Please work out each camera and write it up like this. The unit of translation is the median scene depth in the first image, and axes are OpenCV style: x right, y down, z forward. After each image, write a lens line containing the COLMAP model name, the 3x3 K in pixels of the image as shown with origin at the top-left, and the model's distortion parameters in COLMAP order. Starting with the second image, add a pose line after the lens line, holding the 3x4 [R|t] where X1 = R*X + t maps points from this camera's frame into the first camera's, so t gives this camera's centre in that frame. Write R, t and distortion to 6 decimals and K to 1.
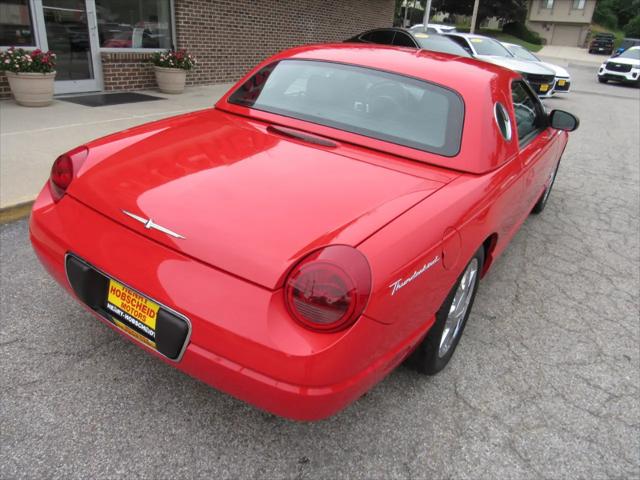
lens RADIAL K [[458.9, 0, 316.1], [0, 458.9, 240.7], [0, 0, 1]] dist [-0.024525, 0.006014]
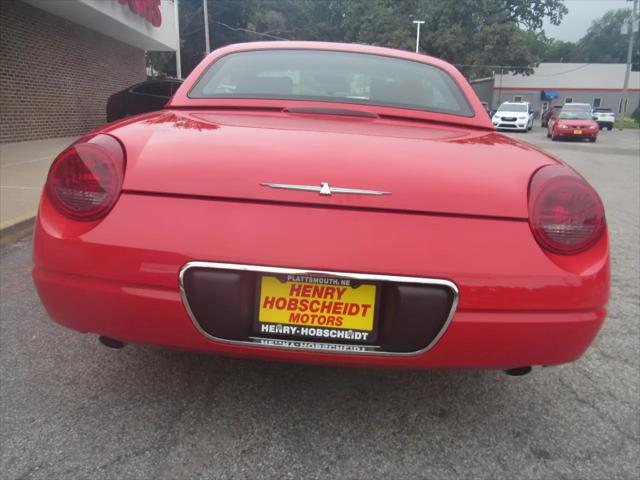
lens RADIAL K [[458.9, 0, 316.1], [0, 458.9, 240.7], [0, 0, 1]] dist [-0.024525, 0.006014]
pose [[0.853356, -0.196170, 0.483013, -0.712814], [0.253681, 0.965666, -0.055993, 0.076420], [-0.455445, 0.170313, 0.873821, 0.353536]]
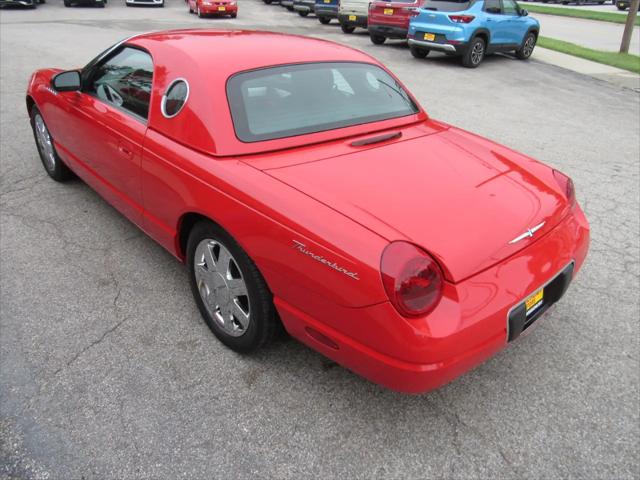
lens RADIAL K [[458.9, 0, 316.1], [0, 458.9, 240.7], [0, 0, 1]] dist [-0.024525, 0.006014]
pose [[0.253689, -0.540458, 0.802214, -1.417030], [0.394019, 0.815159, 0.424576, -0.723653], [-0.883397, 0.208377, 0.419748, 0.946927]]
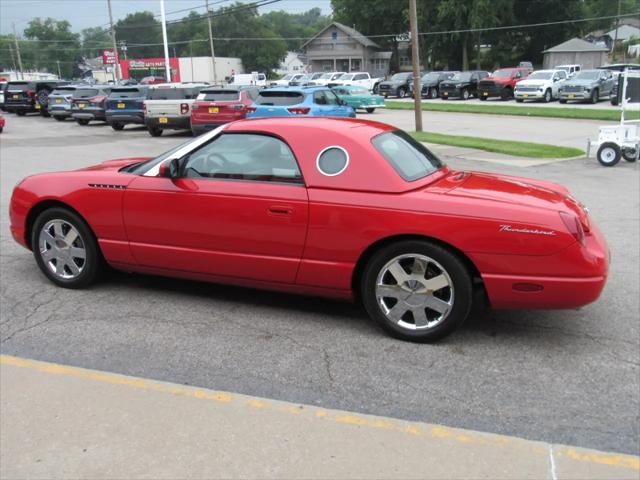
lens RADIAL K [[552.5, 0, 320.0], [0, 552.5, 240.0], [0, 0, 1]] dist [-0.035115, -0.000671]
pose [[-0.207556, -0.338517, 0.917784, -2.230126], [0.401564, 0.826035, 0.395490, -1.263636], [-0.892002, 0.450635, -0.035512, 2.063952]]
